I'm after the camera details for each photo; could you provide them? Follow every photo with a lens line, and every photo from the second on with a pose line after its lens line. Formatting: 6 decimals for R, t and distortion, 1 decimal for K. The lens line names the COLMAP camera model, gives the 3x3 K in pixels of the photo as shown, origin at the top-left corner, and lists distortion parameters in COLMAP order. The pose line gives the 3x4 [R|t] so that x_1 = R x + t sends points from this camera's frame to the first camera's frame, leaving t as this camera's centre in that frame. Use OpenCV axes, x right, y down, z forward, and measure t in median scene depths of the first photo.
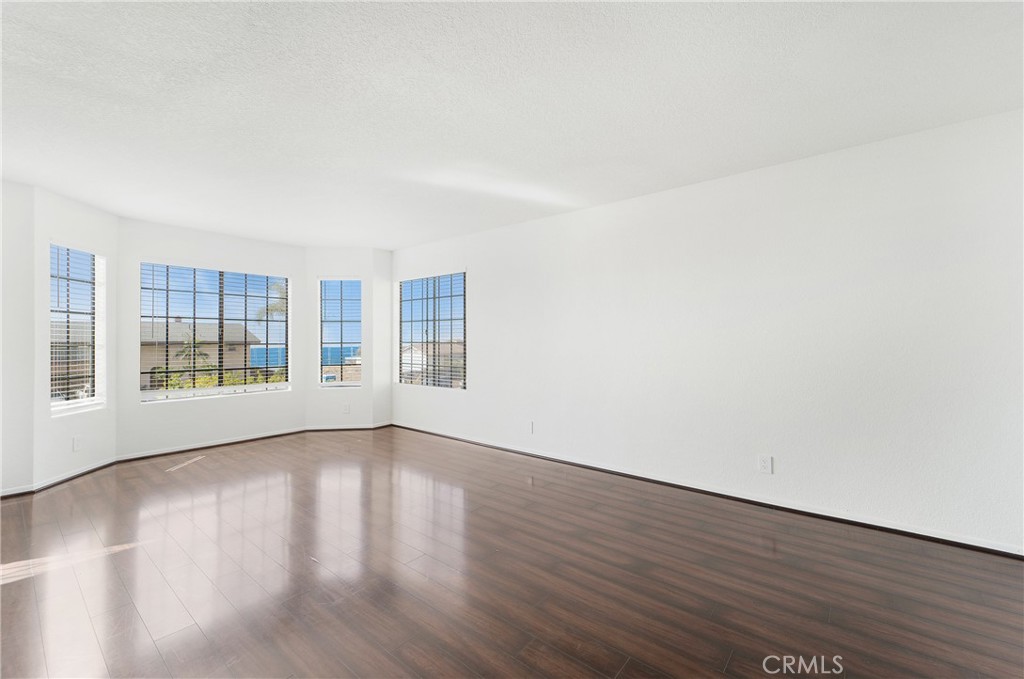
lens RADIAL K [[410.8, 0, 513.4], [0, 410.8, 339.9], [0, 0, 1]] dist [0.003984, -0.001523]
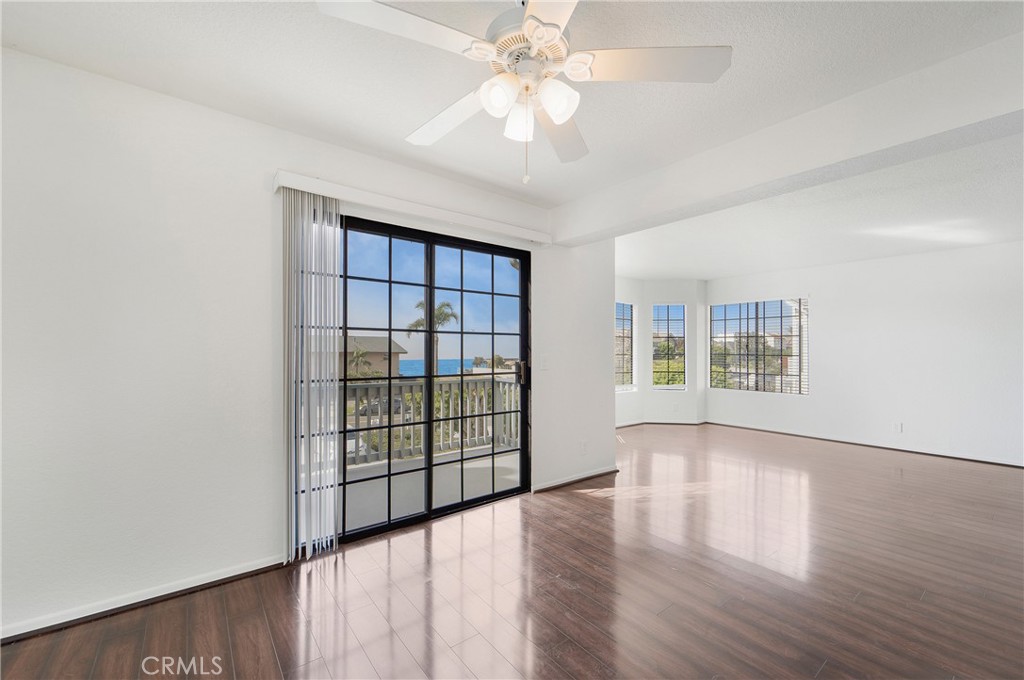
lens RADIAL K [[410.8, 0, 505.8], [0, 410.8, 342.6], [0, 0, 1]] dist [0.003984, -0.001523]
pose [[0.969931, 0.002628, -0.243368, -0.610242], [-0.008663, 0.999681, -0.023732, 0.004414], [0.243228, 0.025127, 0.969644, -0.353437]]
